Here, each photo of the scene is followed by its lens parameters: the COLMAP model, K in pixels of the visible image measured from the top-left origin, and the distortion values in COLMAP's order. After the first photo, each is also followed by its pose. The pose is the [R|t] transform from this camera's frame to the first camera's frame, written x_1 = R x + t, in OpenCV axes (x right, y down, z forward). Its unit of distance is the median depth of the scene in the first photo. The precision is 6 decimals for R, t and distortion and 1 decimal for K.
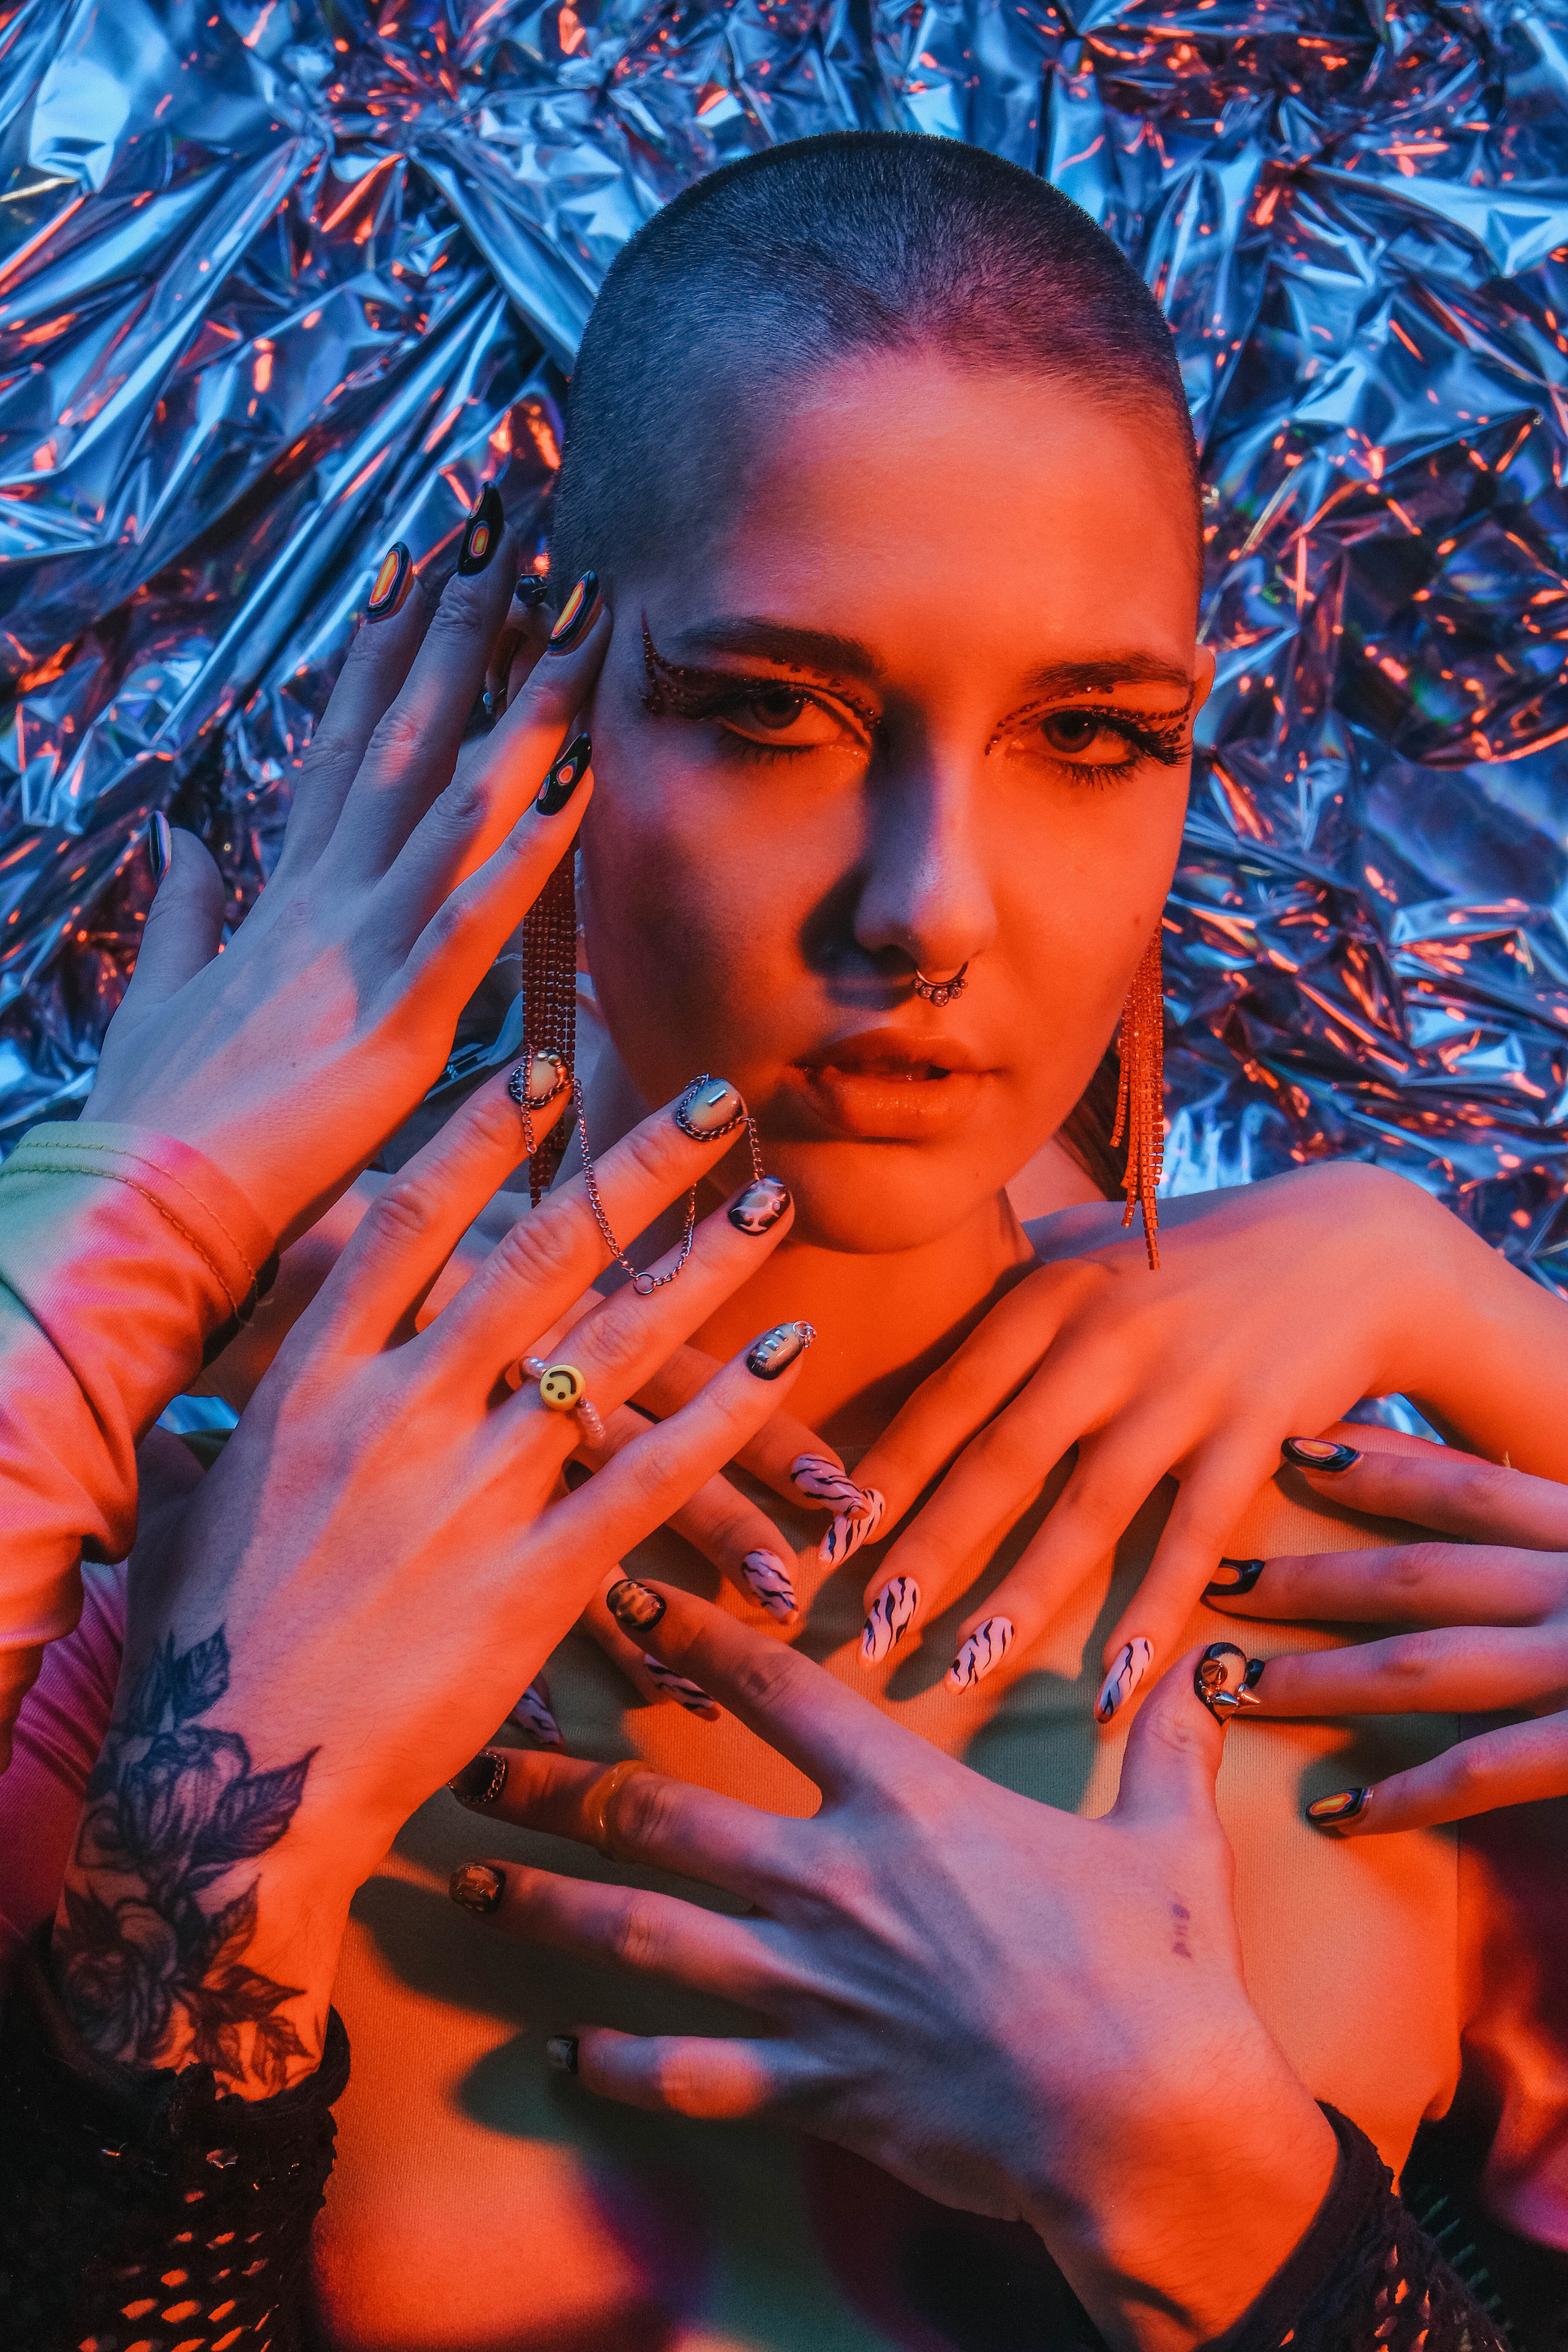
lens RADIAL K [[5489.7, 0, 794.3], [0, 5489.7, 1175.1], [0, 0, 1]] dist [-0.091408, 0.000000]
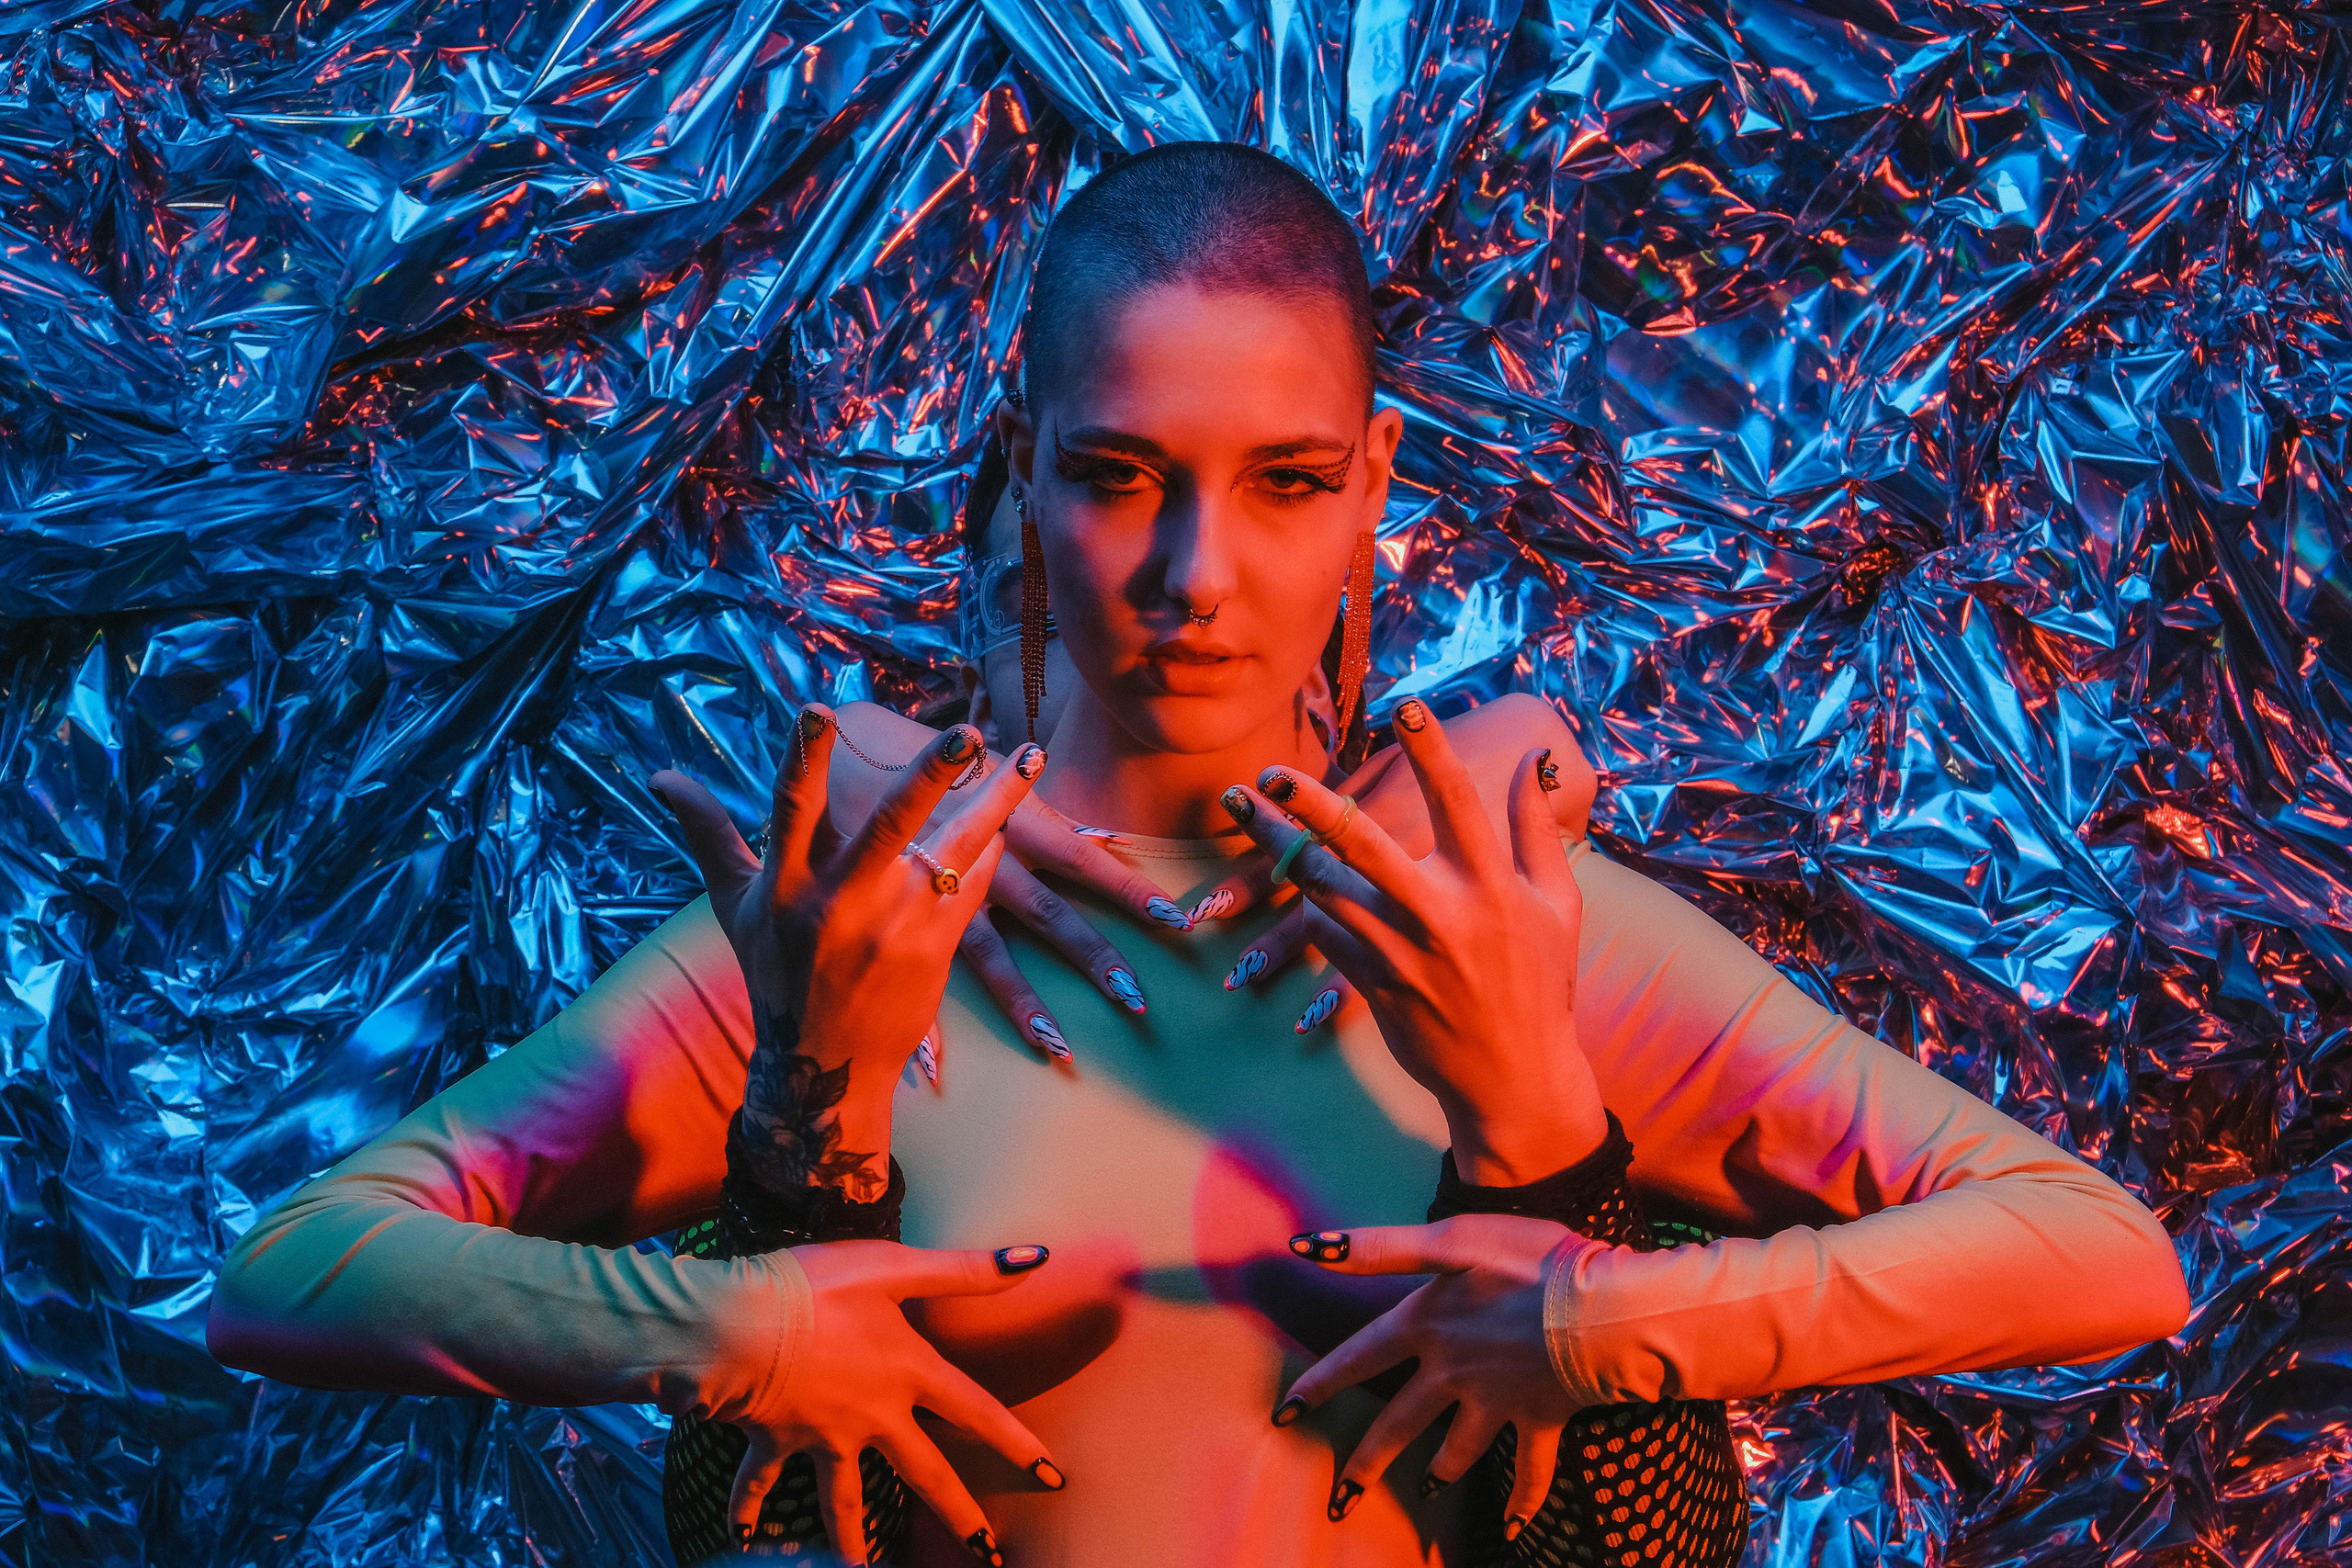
lens RADIAL K [[5489.2, 0, 1165.5], [0, 5489.2, 783.0], [0, 0, 1]] dist [-0.091408, 0.000000]
pose [[0.999558, -0.012371, -0.027027, 0.029432], [0.013798, 0.998485, 0.053267, -0.036975], [0.026328, -0.053616, 0.998214, -0.412509]]
